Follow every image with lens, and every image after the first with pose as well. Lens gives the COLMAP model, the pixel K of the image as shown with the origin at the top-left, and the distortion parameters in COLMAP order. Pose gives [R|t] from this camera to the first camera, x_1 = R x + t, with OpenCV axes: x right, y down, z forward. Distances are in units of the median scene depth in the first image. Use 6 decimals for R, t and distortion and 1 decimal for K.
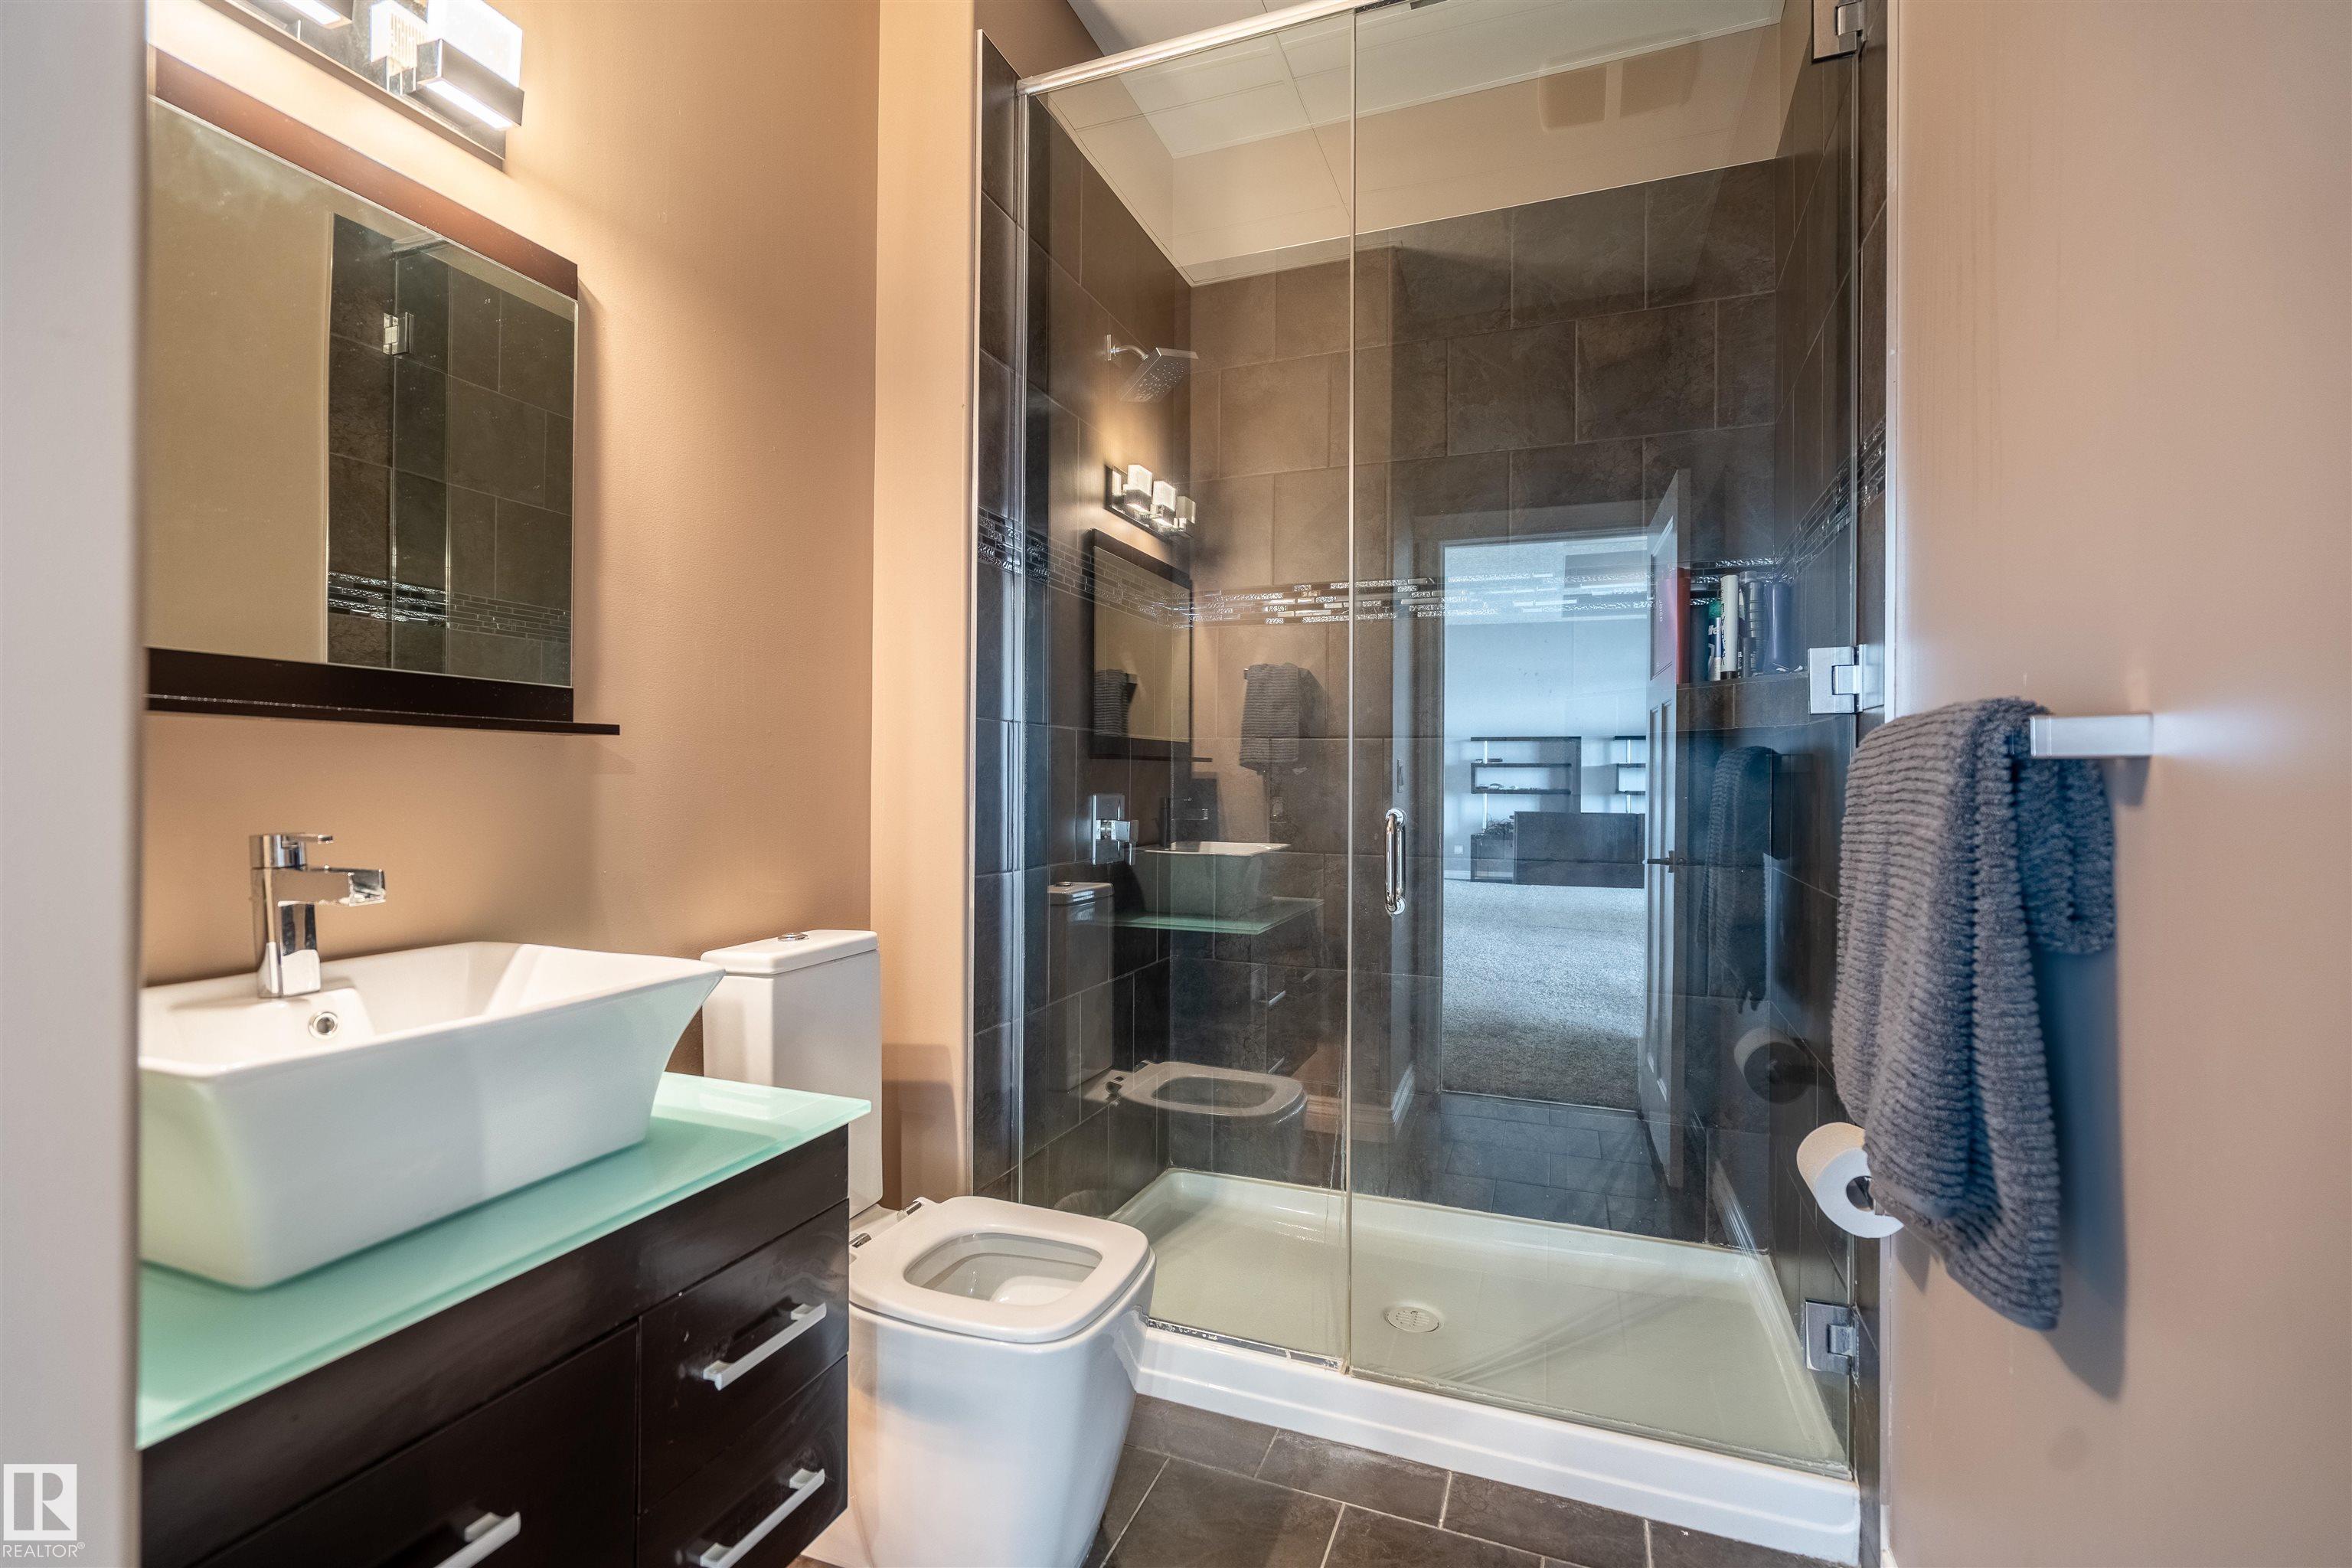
lens RADIAL K [[1046.4, 0, 1179.7], [0, 1046.4, 782.2], [0, 0, 1]] dist [0.008896, 0.001547]
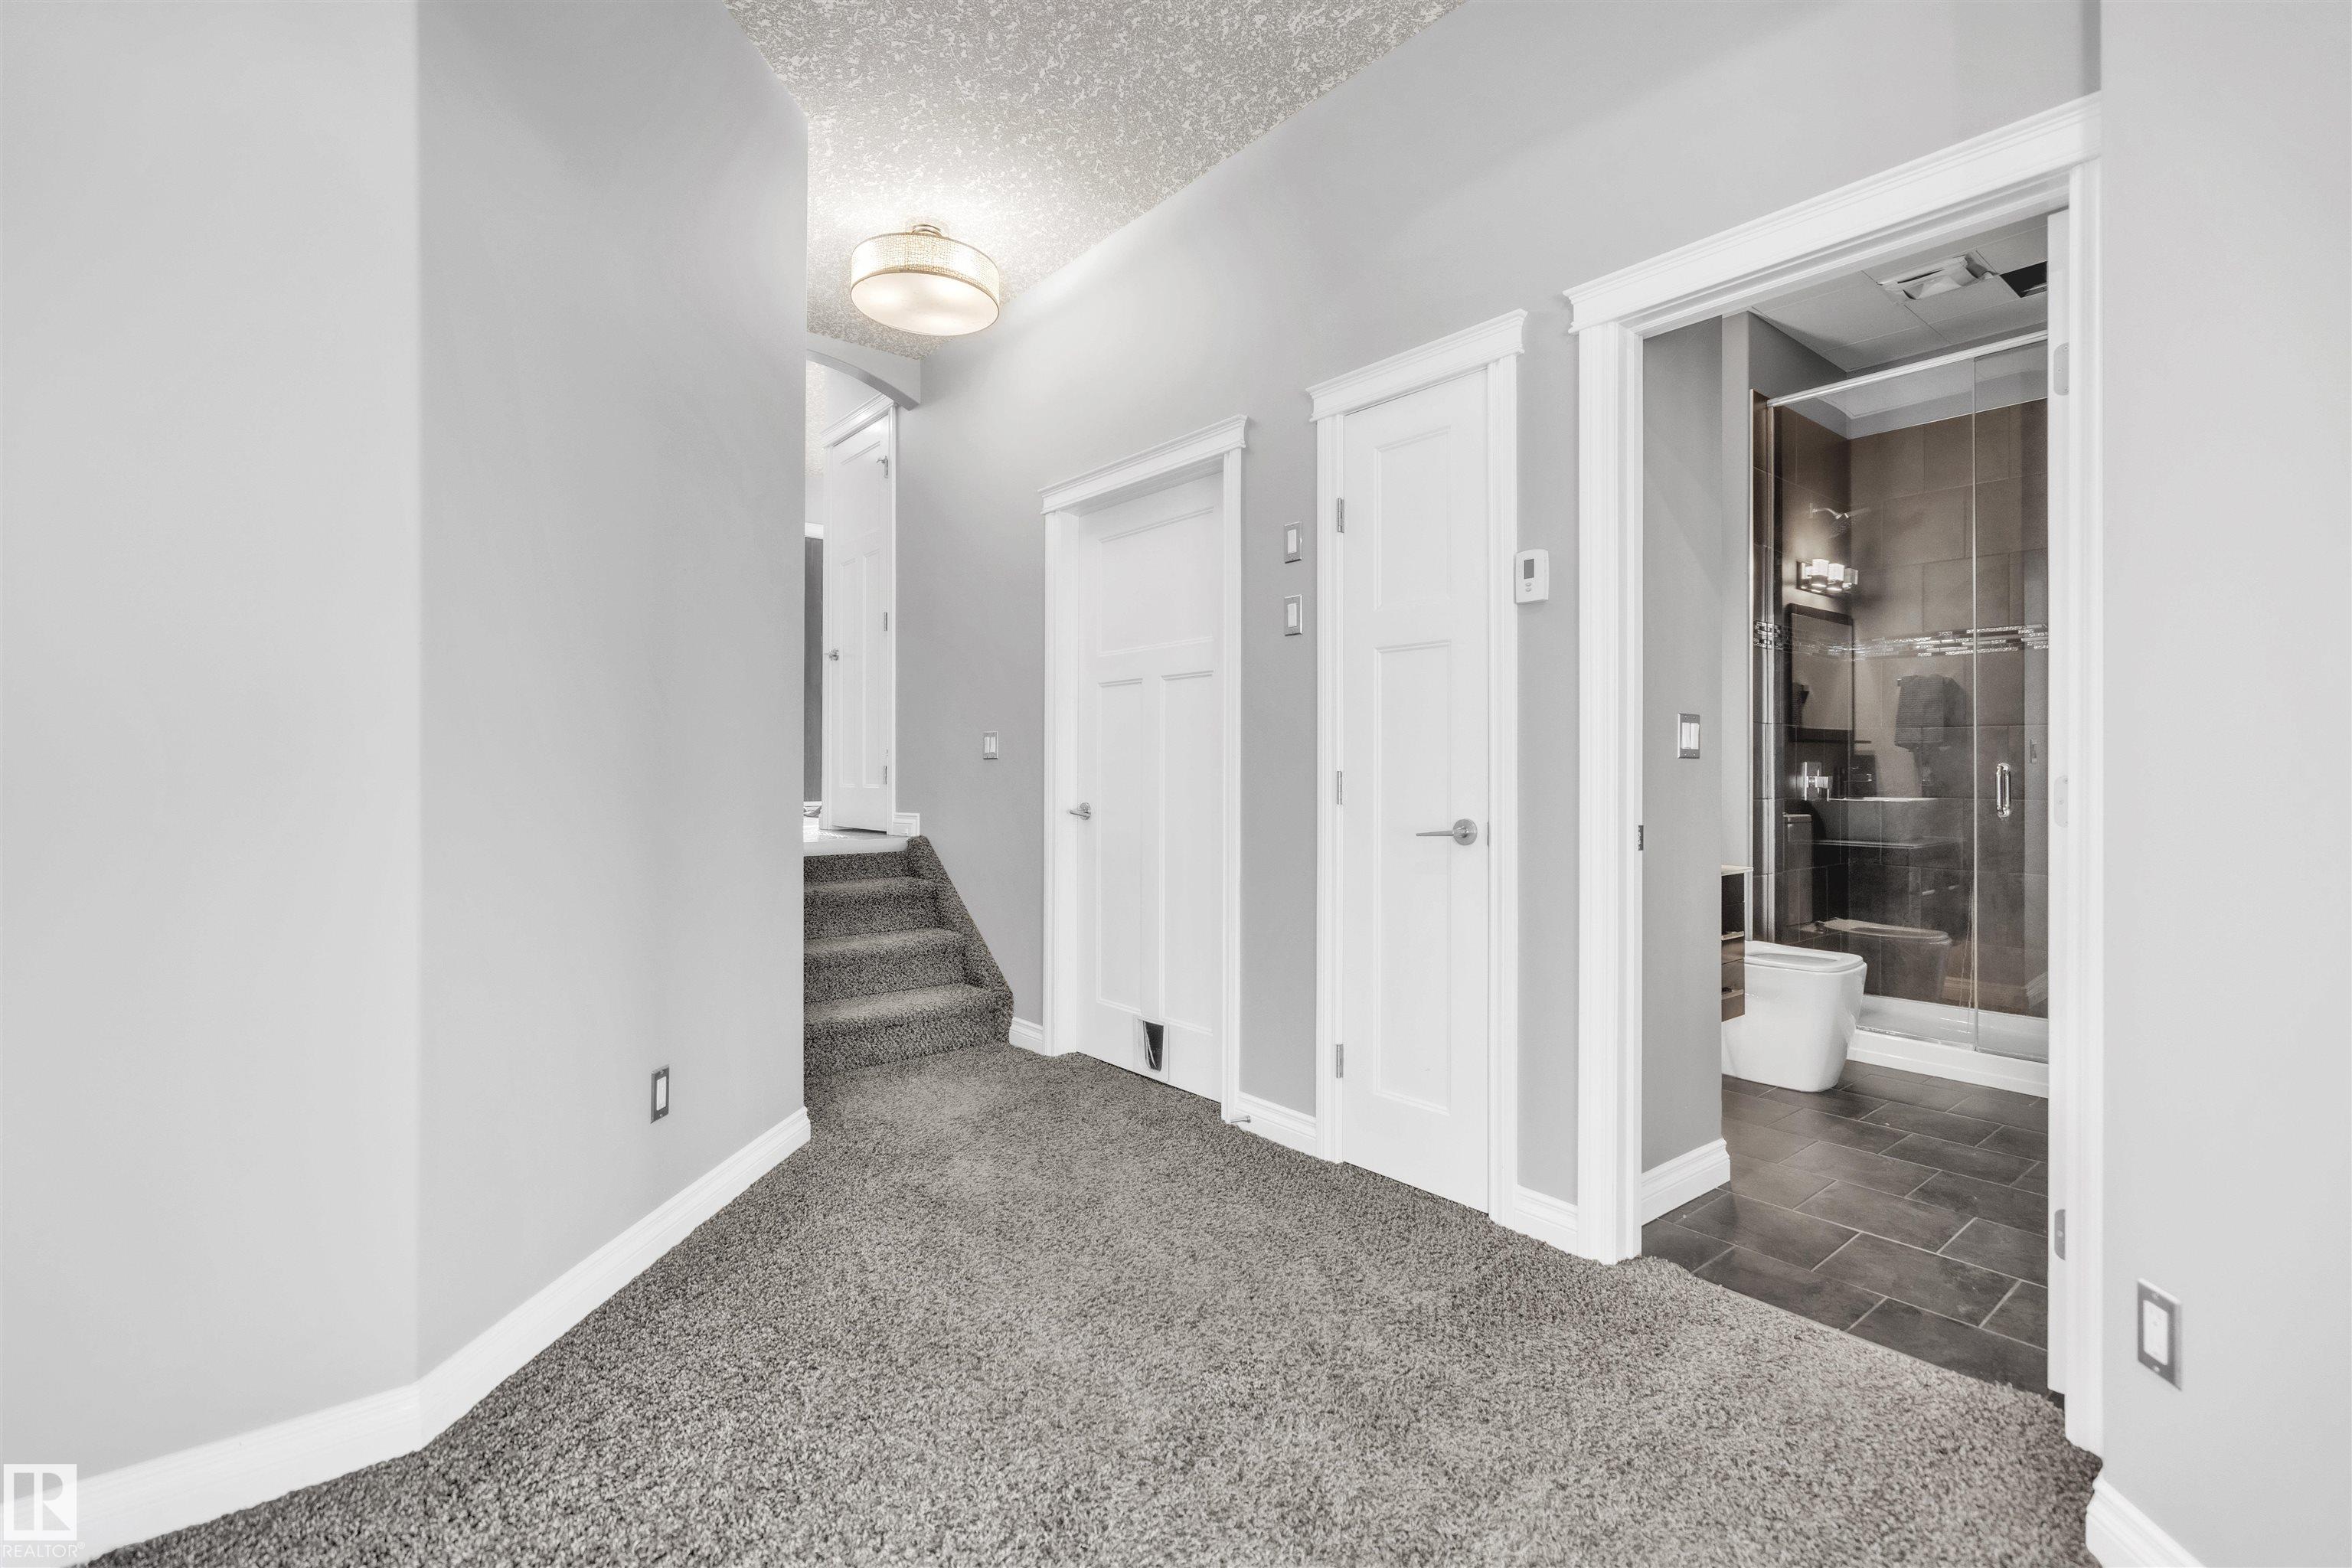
lens RADIAL K [[1082.4, 0, 1173.4], [0, 1082.4, 762.4], [0, 0, 1]] dist [-0.005531, 0.001197]
pose [[0.875582, -0.006531, -0.483026, -0.111844], [0.002509, 0.999957, -0.008973, 0.021782], [0.483064, 0.006644, 0.875560, -0.945632]]
